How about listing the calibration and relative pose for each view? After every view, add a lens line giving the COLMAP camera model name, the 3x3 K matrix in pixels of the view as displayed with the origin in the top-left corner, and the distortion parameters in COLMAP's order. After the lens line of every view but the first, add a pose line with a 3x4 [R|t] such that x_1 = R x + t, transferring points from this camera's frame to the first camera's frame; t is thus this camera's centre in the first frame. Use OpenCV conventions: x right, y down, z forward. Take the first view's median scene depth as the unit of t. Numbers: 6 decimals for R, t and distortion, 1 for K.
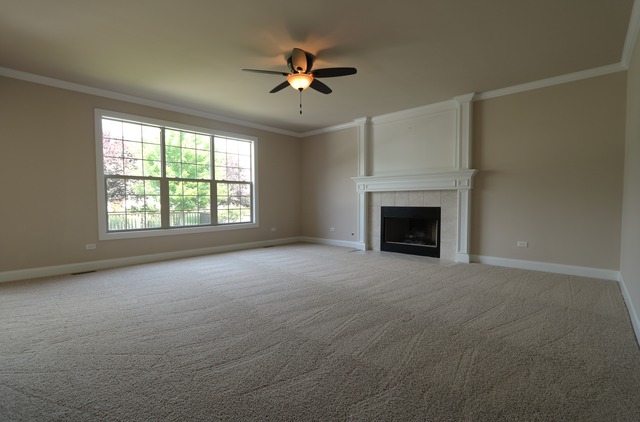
lens RADIAL K [[304.7, 0, 315.5], [0, 304.7, 210.4], [0, 0, 1]] dist [-0.002629, 0.000313]
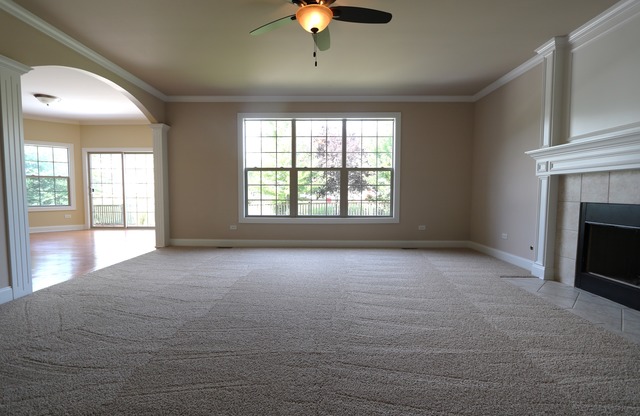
lens RADIAL K [[301.9, 0, 316.9], [0, 301.9, 209.7], [0, 0, 1]] dist [-0.012699, 0.000610]
pose [[0.667787, 0.049112, -0.742730, 0.290559], [-0.026776, 0.998760, 0.041968, -0.009585], [0.743871, -0.008139, 0.668274, 0.321318]]
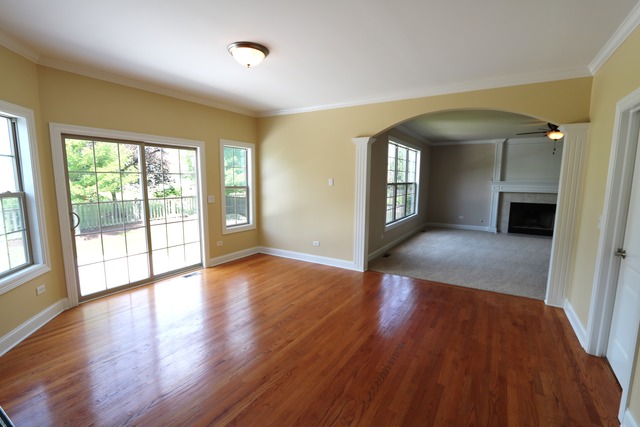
lens RADIAL K [[291.0, 0, 321.5], [0, 291.0, 217.4], [0, 0, 1]] dist [-0.020508, 0.000138]
pose [[0.977815, -0.017322, 0.208755, -0.940197], [-0.003331, 0.995164, 0.098175, -0.072966], [-0.209445, -0.096692, 0.973028, -0.151258]]
